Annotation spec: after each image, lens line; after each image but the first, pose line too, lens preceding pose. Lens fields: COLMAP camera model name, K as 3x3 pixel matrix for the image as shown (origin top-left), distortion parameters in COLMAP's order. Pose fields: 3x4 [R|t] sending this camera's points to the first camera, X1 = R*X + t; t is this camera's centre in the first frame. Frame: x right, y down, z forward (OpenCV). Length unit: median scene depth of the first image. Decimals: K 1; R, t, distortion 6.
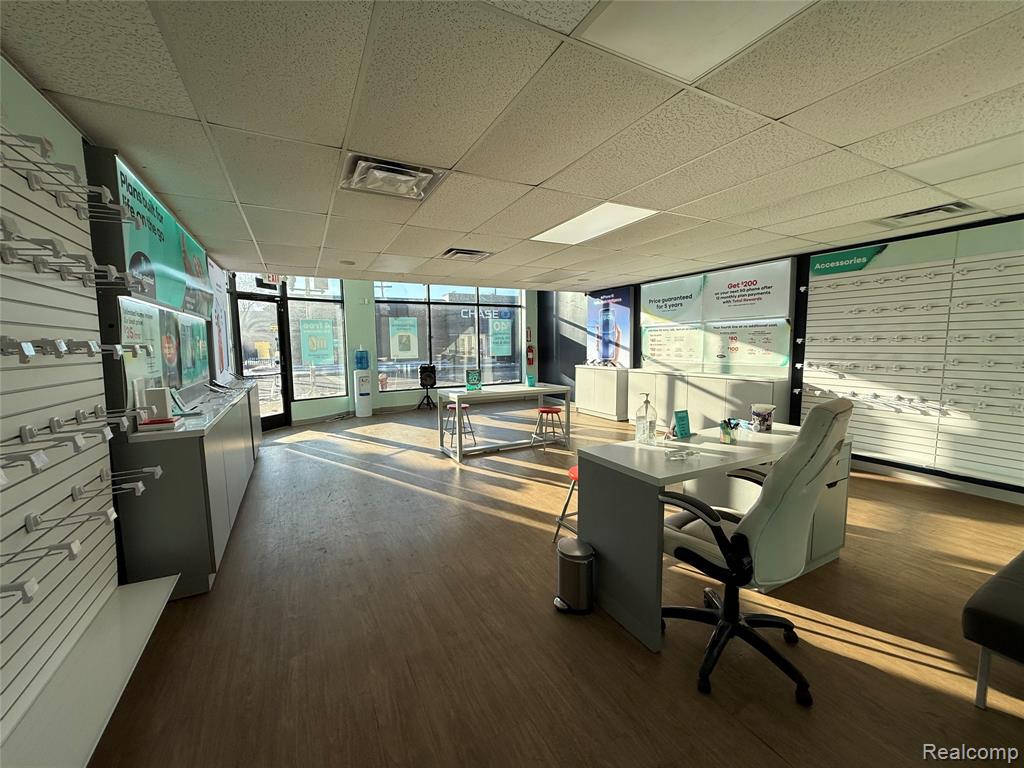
lens RADIAL K [[407.1, 0, 511.1], [0, 407.1, 379.3], [0, 0, 1]] dist [0.003332, 0.000111]
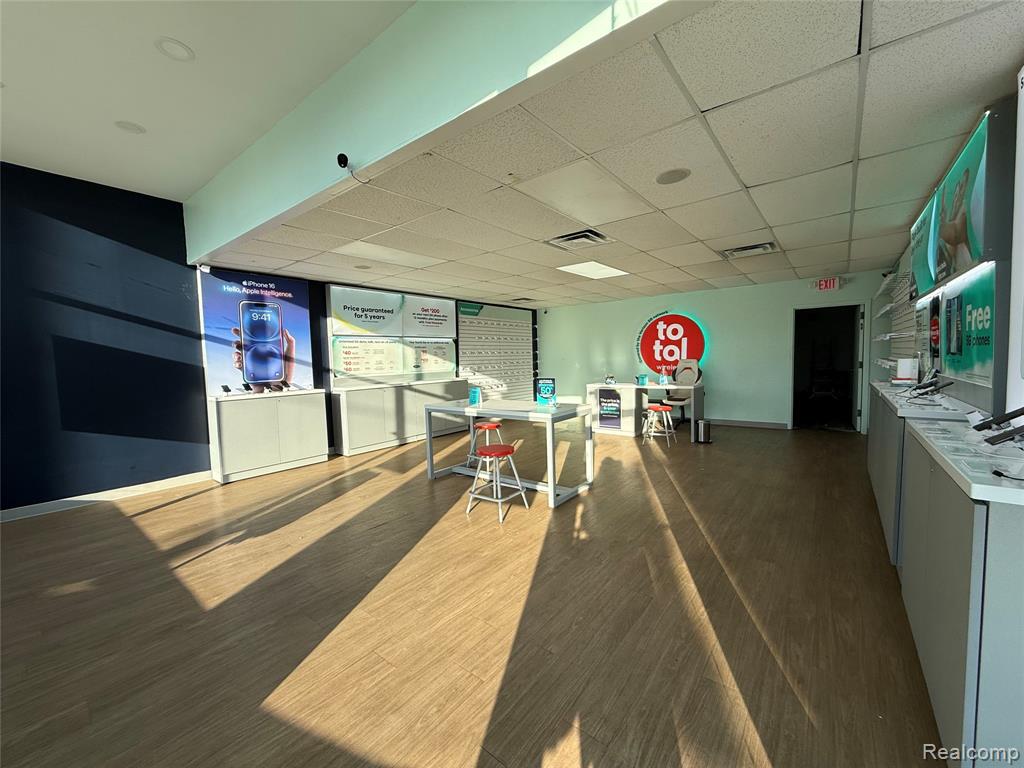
lens RADIAL K [[407.1, 0, 520.3], [0, 407.1, 390.7], [0, 0, 1]] dist [0.003332, 0.000111]
pose [[-0.411608, -0.030744, 0.910842, -0.628328], [0.131915, 0.986896, 0.092924, -0.050546], [-0.901764, 0.158402, -0.402158, 1.083025]]
